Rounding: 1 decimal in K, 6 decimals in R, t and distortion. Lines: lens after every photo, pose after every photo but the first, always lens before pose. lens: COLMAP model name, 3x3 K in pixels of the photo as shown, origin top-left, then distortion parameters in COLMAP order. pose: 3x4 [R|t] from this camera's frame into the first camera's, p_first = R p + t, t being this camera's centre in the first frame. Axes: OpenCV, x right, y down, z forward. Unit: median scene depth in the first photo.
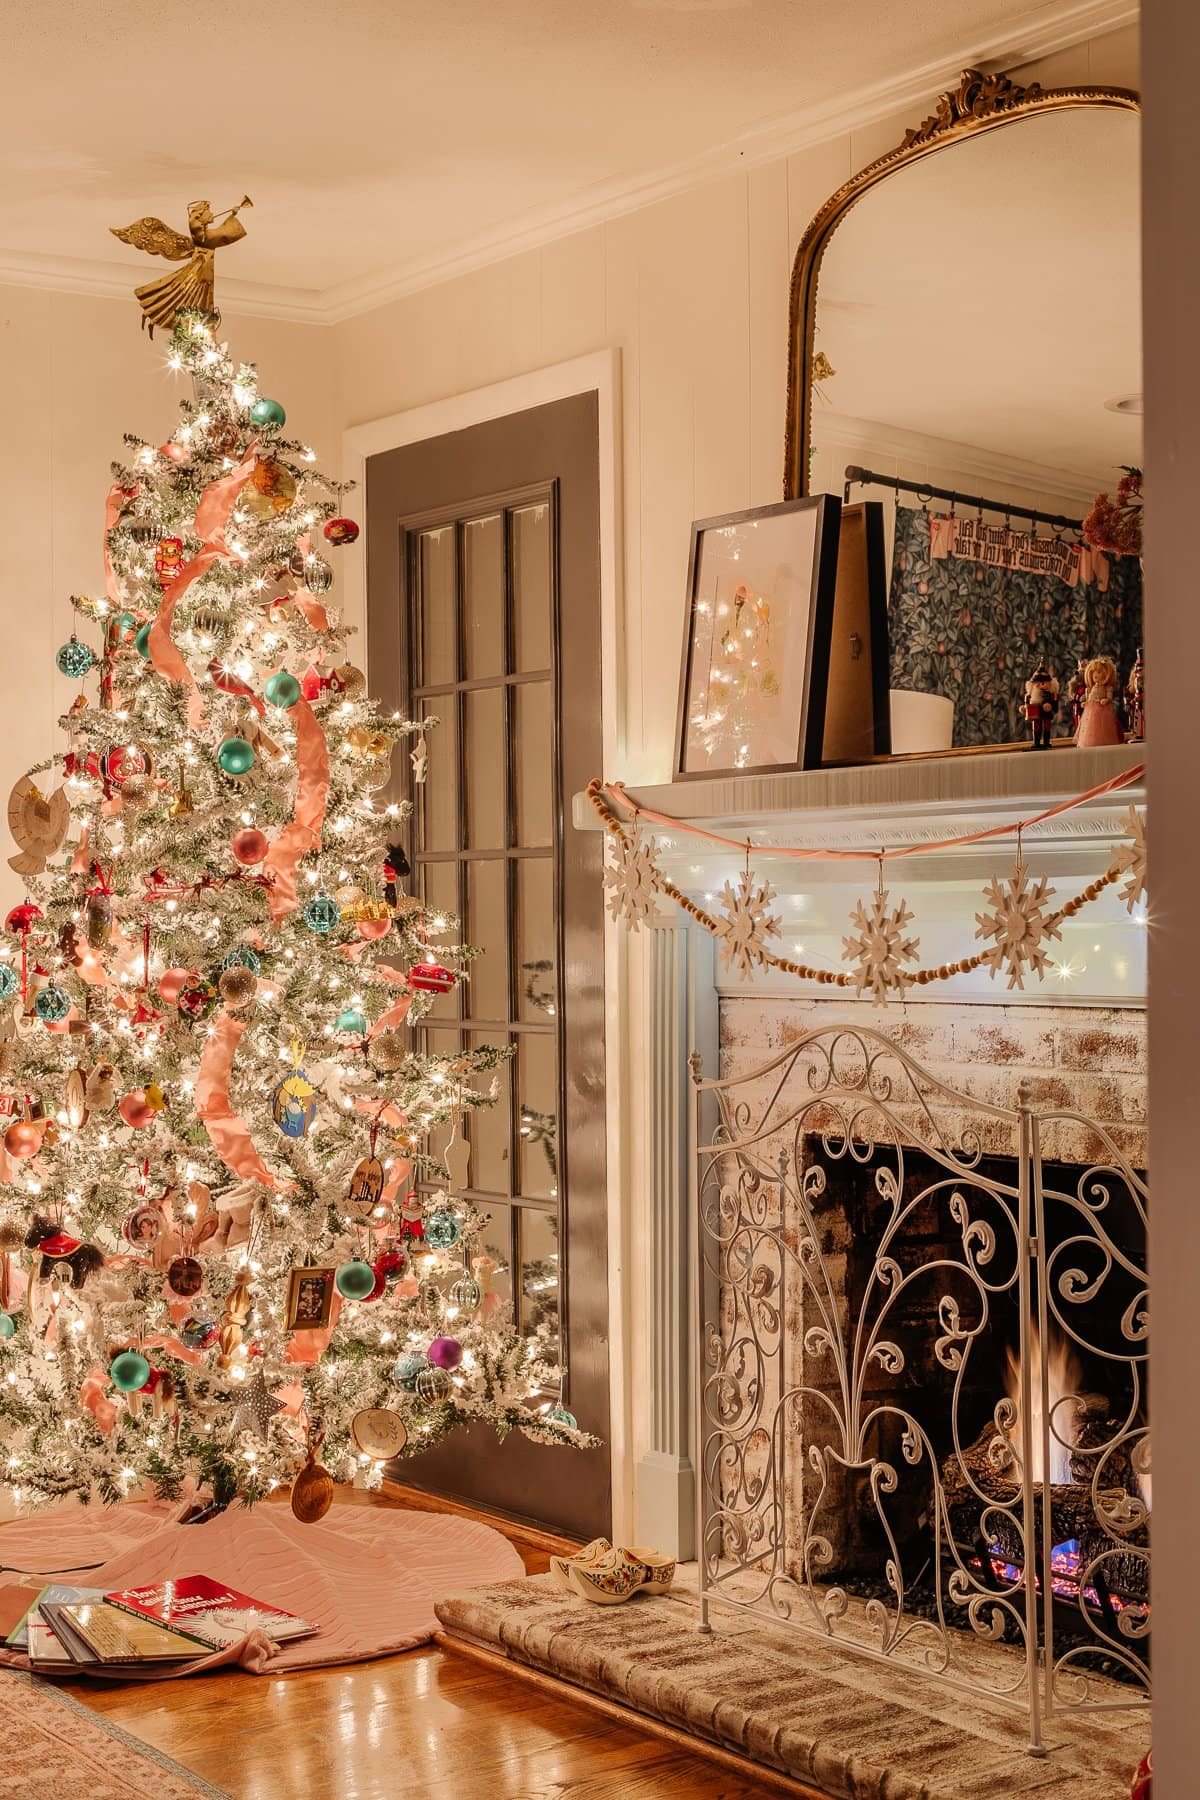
lens RADIAL K [[2570.6, 0, 603.4], [0, 2570.6, 901.8], [0, 0, 1]] dist [0.008751, 0.000000]
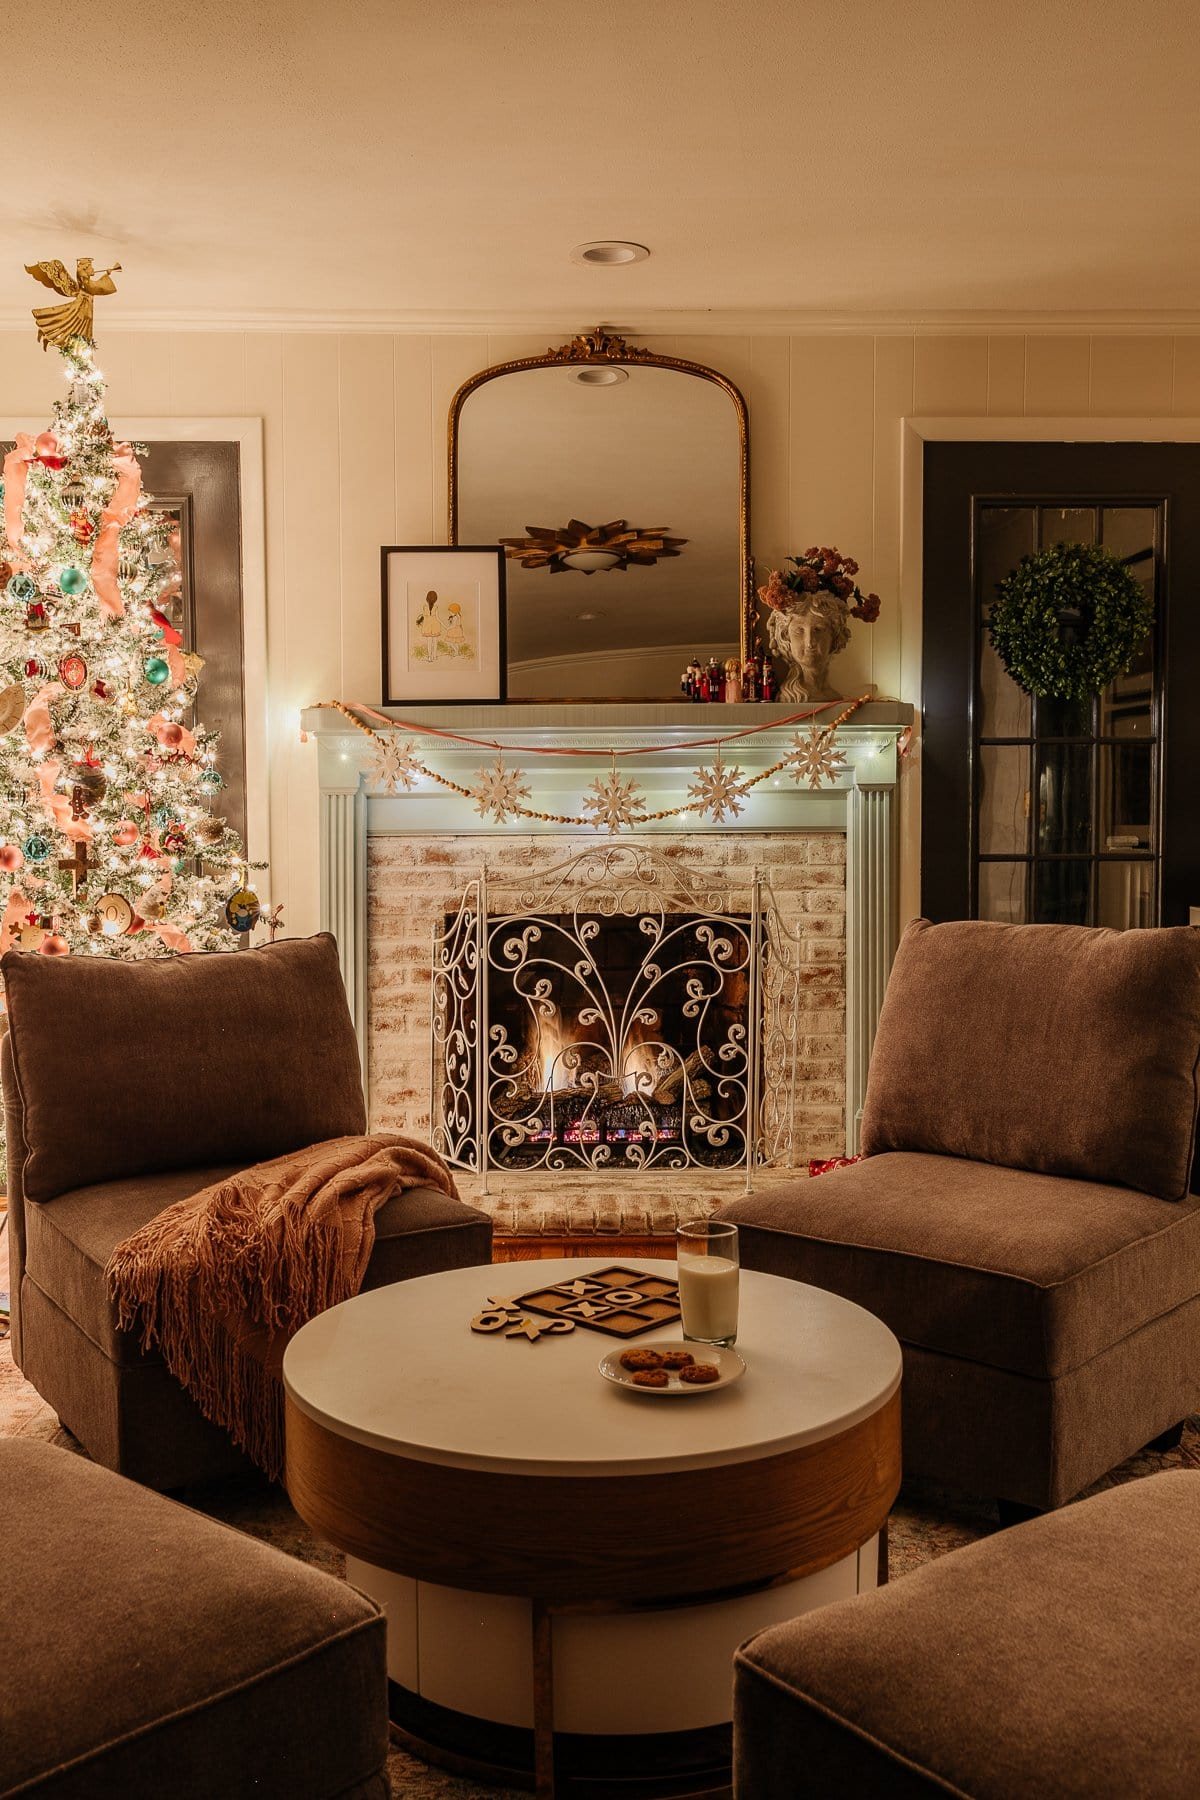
lens RADIAL K [[1714.1, 0, 582.8], [0, 1714.1, 900.0], [0, 0, 1]] dist [0.005954, 0.000000]
pose [[0.565113, -0.044777, 0.823798, -0.818668], [-0.003811, 0.998374, 0.056880, 0.015318], [-0.825005, -0.035283, 0.564023, 0.274912]]
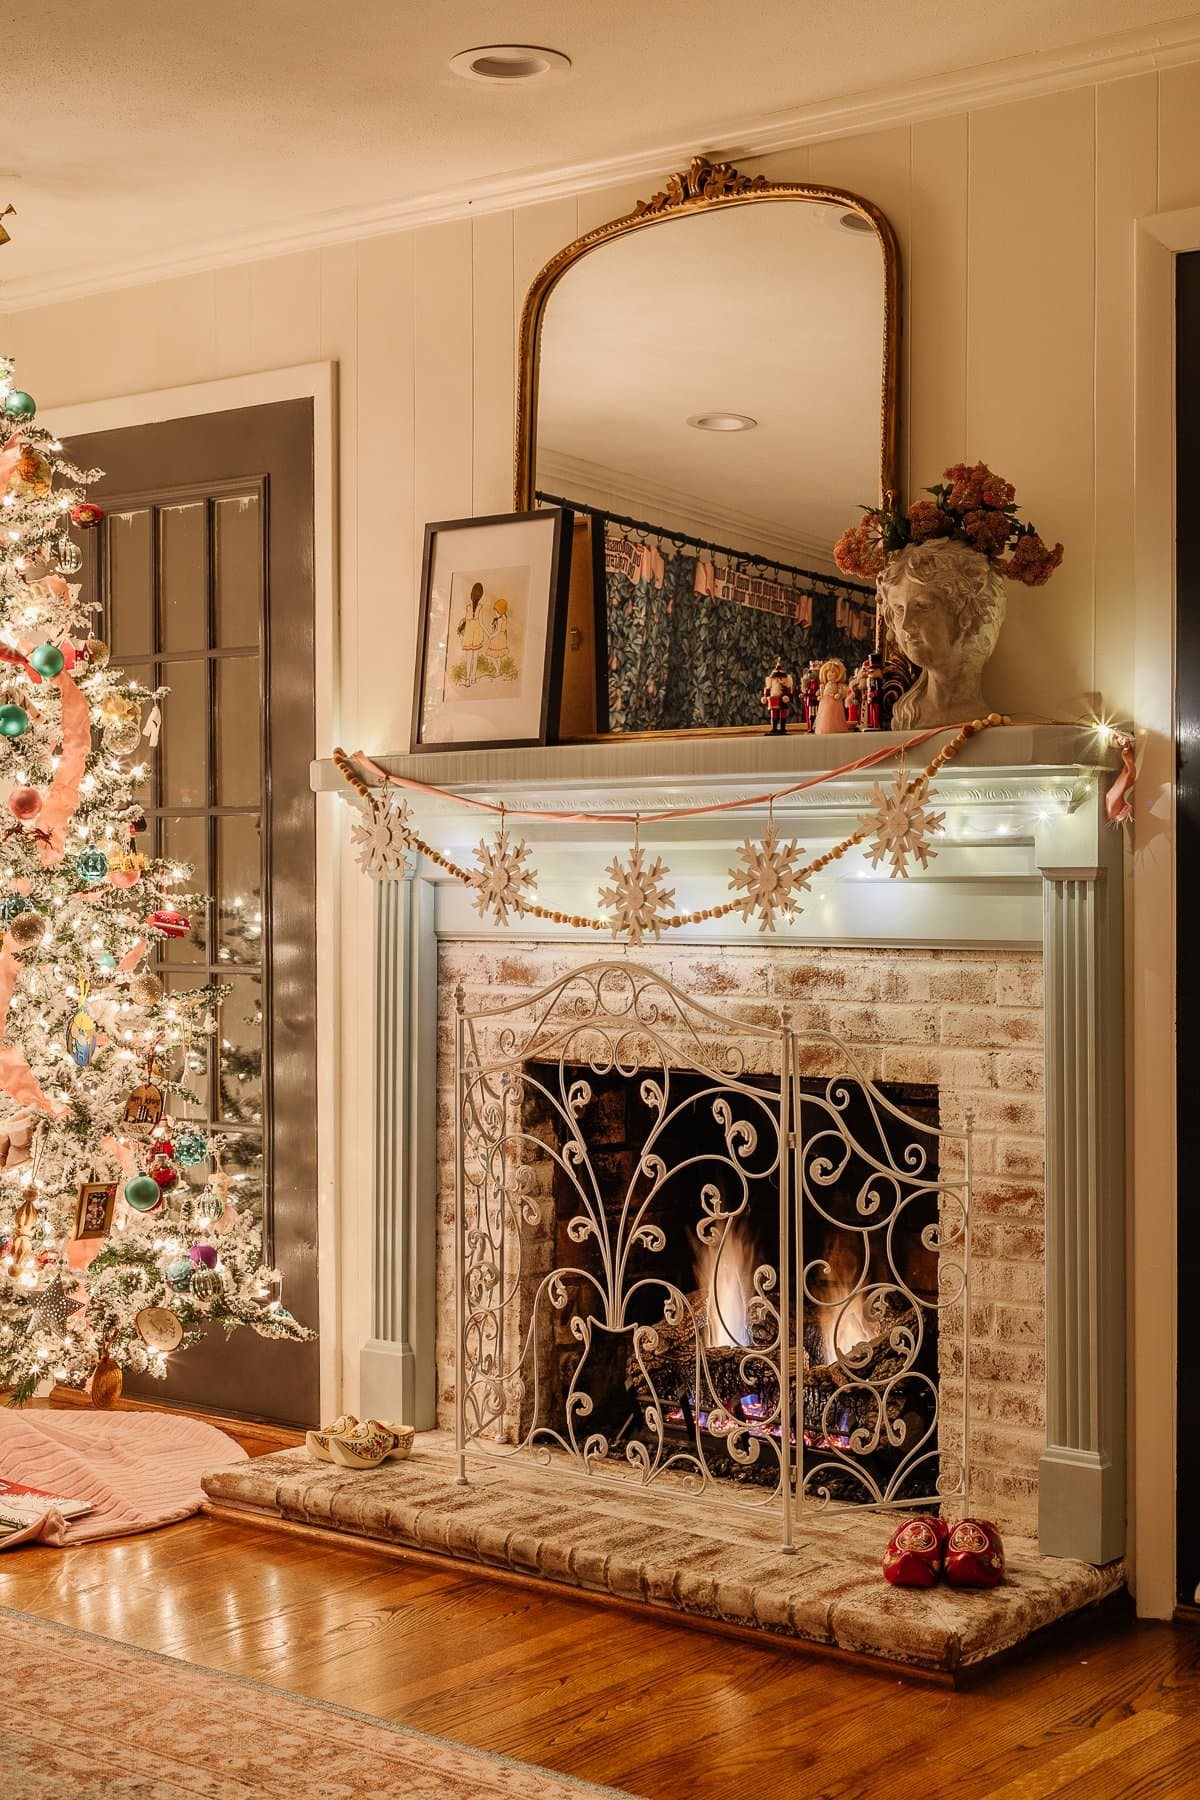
lens RADIAL K [[2570.6, 0, 585.4], [0, 2570.6, 901.1], [0, 0, 1]] dist [0.008751, 0.000000]
pose [[0.966097, 0.003178, 0.258160, -0.194611], [-0.007673, 0.999836, 0.016406, 0.000432], [-0.258065, -0.017831, 0.965963, -0.125477]]
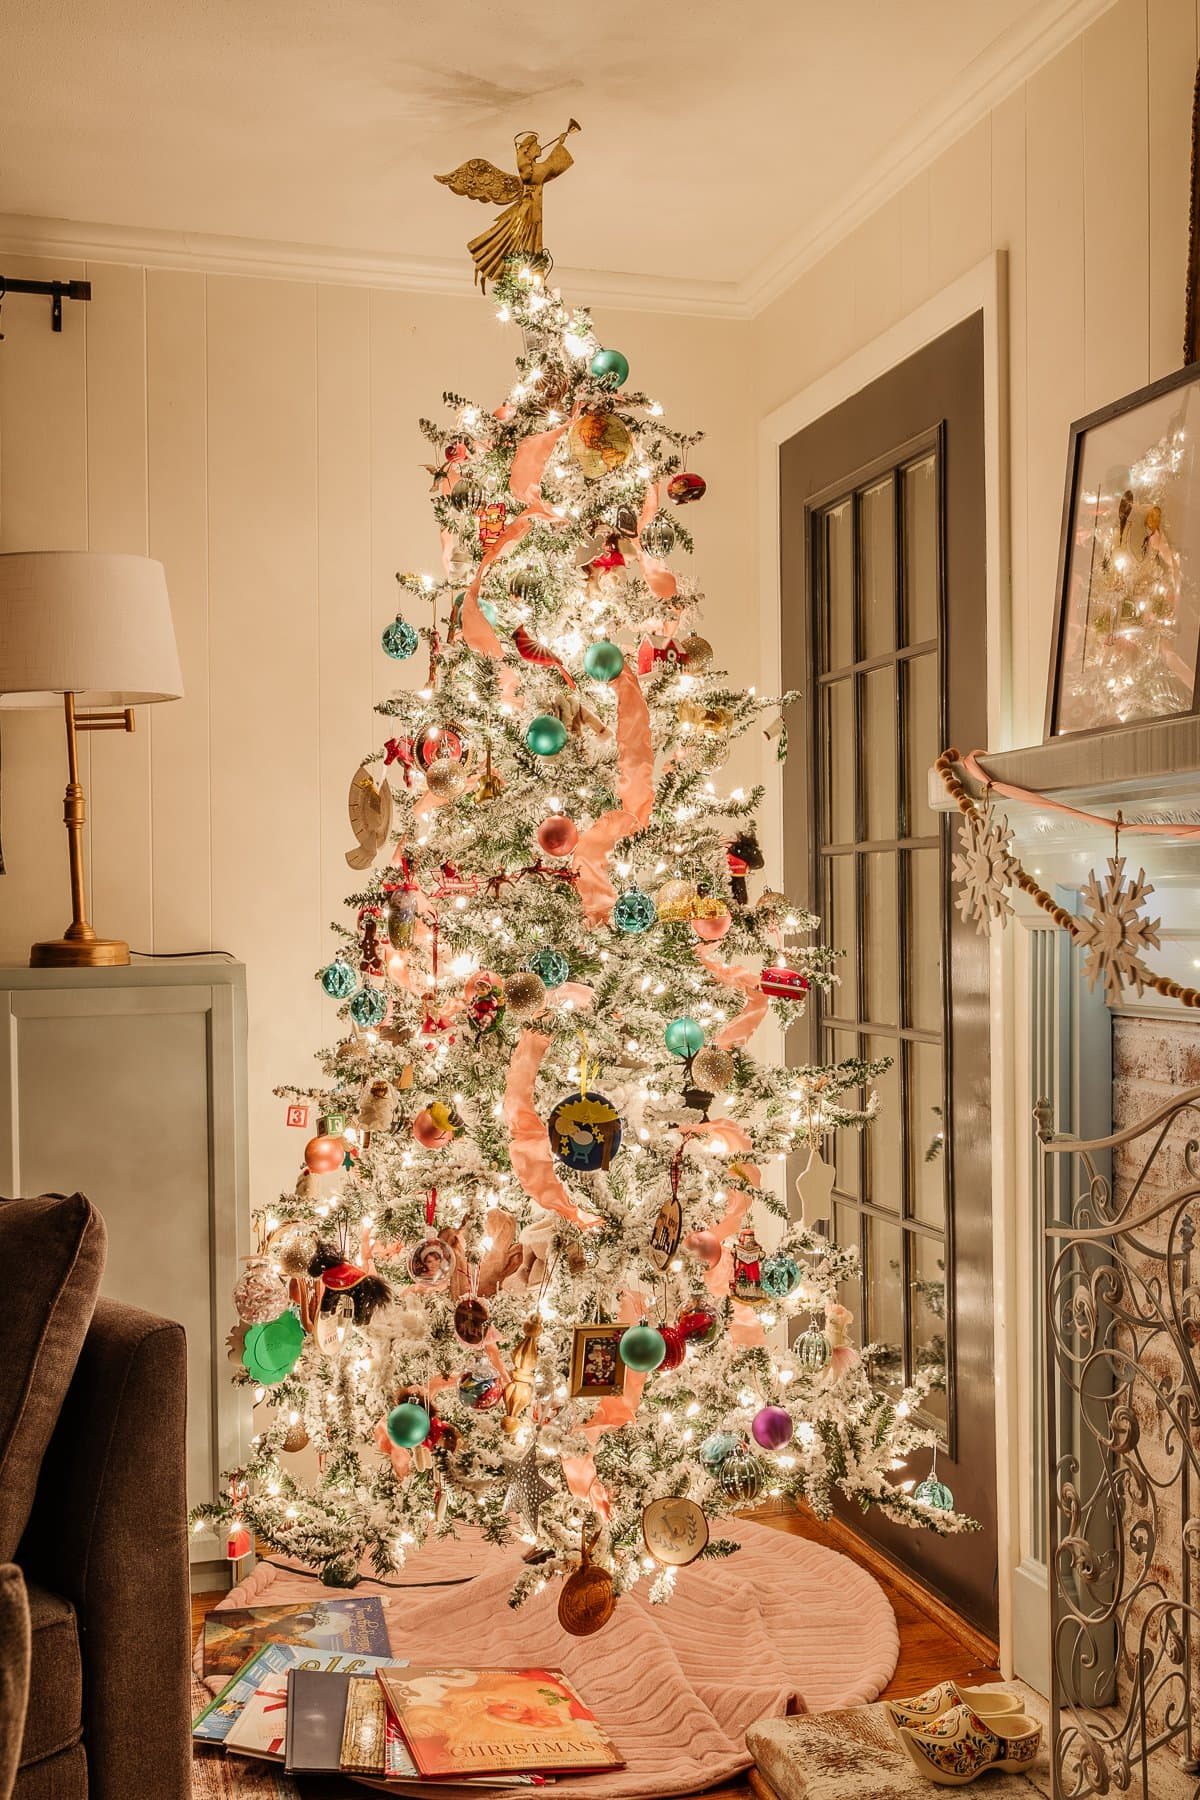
lens RADIAL K [[1714.1, 0, 599.0], [0, 1714.1, 901.0], [0, 0, 1]] dist [0.005954, 0.000000]
pose [[0.945968, 0.000167, -0.324260, 0.070214], [0.001278, 0.999990, 0.004242, -0.001447], [0.324257, -0.004427, 0.945959, 0.454145]]
